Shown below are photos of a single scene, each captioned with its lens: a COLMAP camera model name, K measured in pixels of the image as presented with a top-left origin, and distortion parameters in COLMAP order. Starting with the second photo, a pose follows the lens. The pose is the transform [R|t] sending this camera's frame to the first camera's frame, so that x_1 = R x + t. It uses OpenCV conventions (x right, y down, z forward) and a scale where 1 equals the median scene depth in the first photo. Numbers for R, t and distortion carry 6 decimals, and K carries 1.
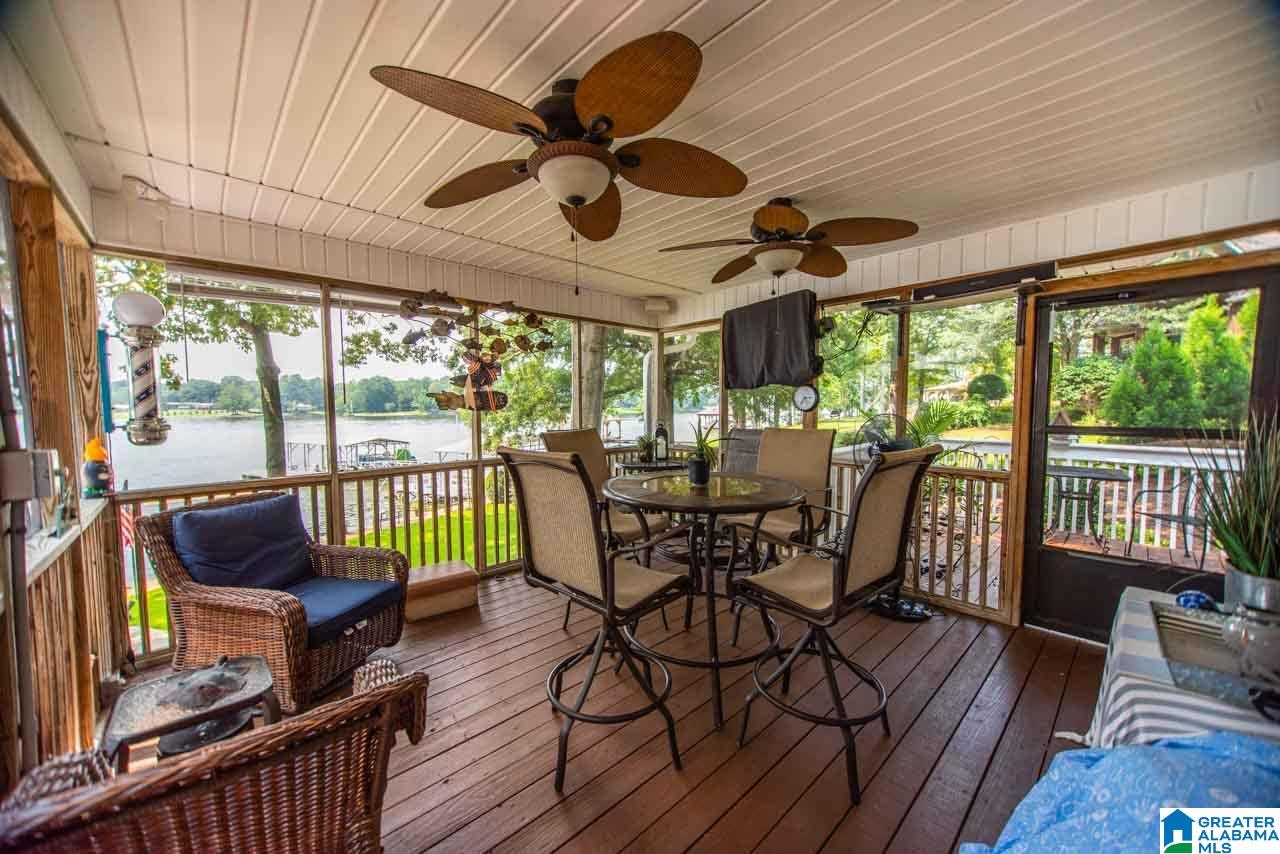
lens RADIAL K [[495.9, 0, 640.1], [0, 495.9, 432.2], [0, 0, 1]] dist [0.000999, 0.000756]
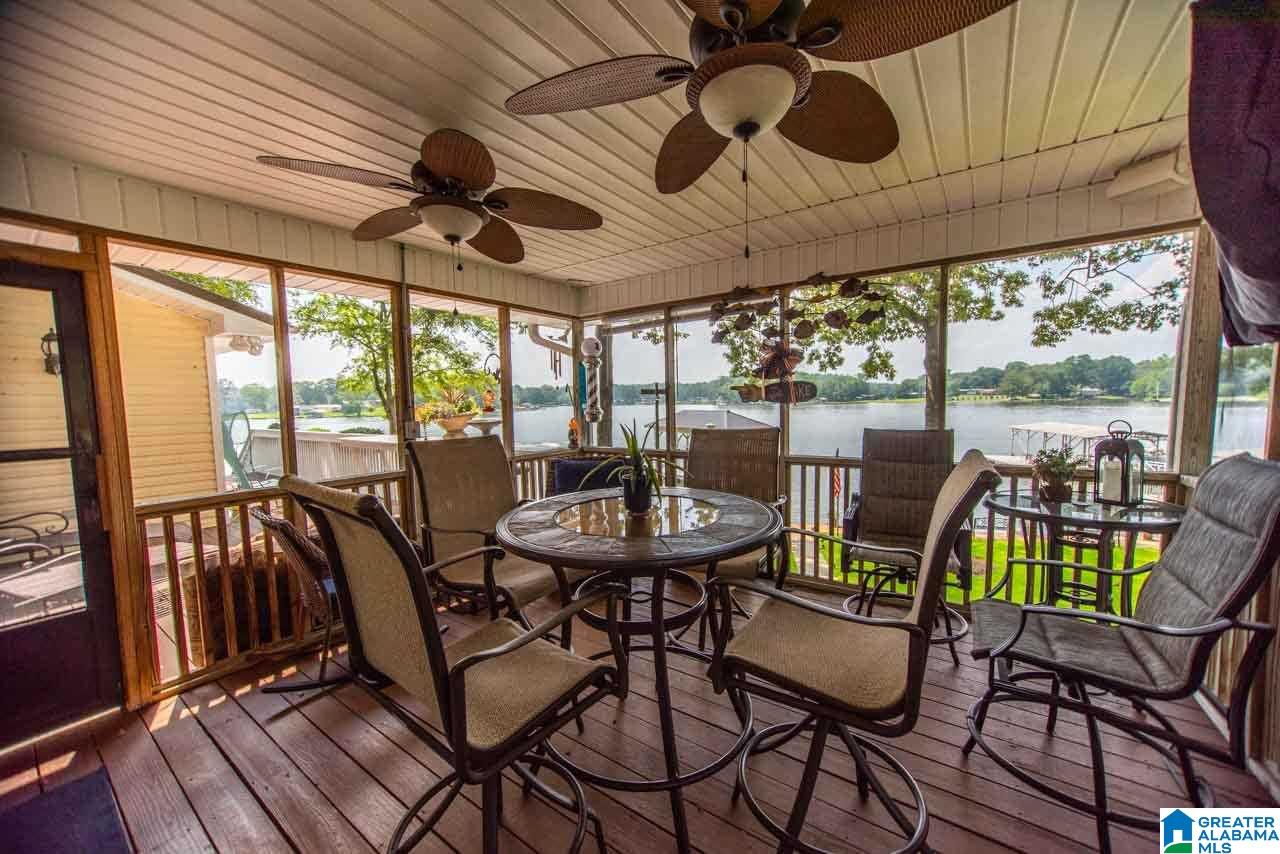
lens RADIAL K [[495.9, 0, 645.8], [0, 495.9, 435.5], [0, 0, 1]] dist [0.000999, 0.000756]
pose [[0.170646, 0.072324, -0.982675, 0.513224], [-0.034545, 0.997129, 0.067389, -0.033064], [0.984727, 0.022447, 0.172654, 0.544510]]
